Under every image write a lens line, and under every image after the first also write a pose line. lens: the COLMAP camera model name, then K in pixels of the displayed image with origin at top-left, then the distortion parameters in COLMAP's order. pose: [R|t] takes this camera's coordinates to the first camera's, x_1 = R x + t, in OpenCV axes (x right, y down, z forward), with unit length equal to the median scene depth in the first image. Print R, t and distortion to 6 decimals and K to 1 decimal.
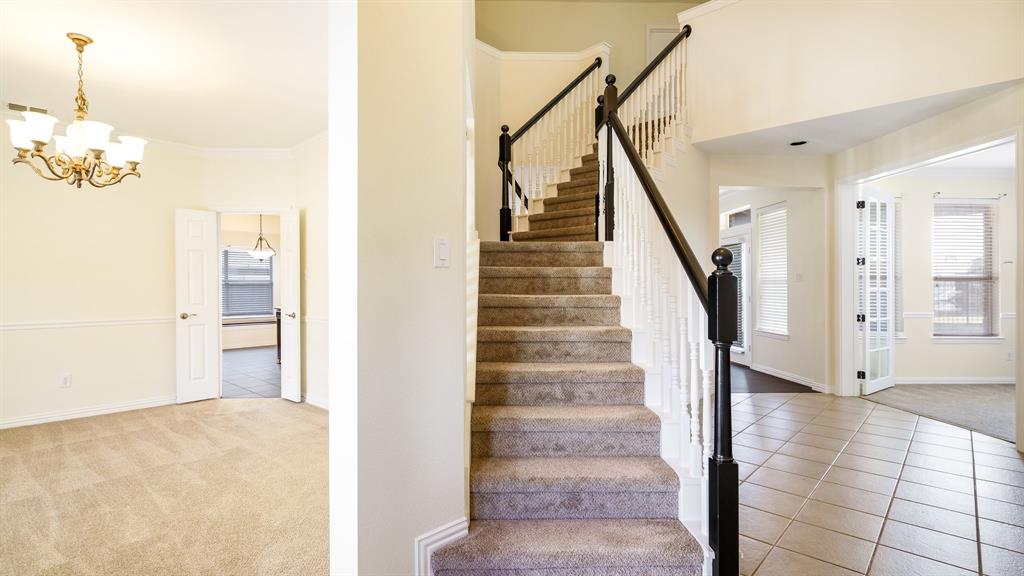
lens RADIAL K [[485.0, 0, 500.3], [0, 485.0, 288.6], [0, 0, 1]] dist [-0.002559, -0.000360]
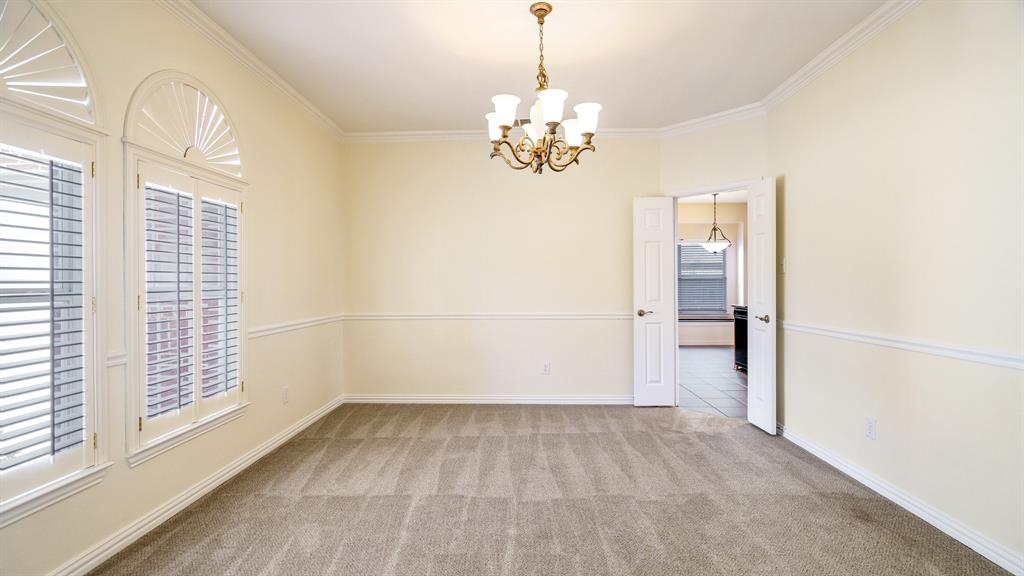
lens RADIAL K [[485.0, 0, 500.3], [0, 485.0, 288.6], [0, 0, 1]] dist [-0.002559, -0.000360]
pose [[0.650235, 0.007363, -0.759697, -0.189923], [-0.000031, 0.999953, 0.009665, 0.000738], [0.759733, -0.006261, 0.650205, 0.296354]]
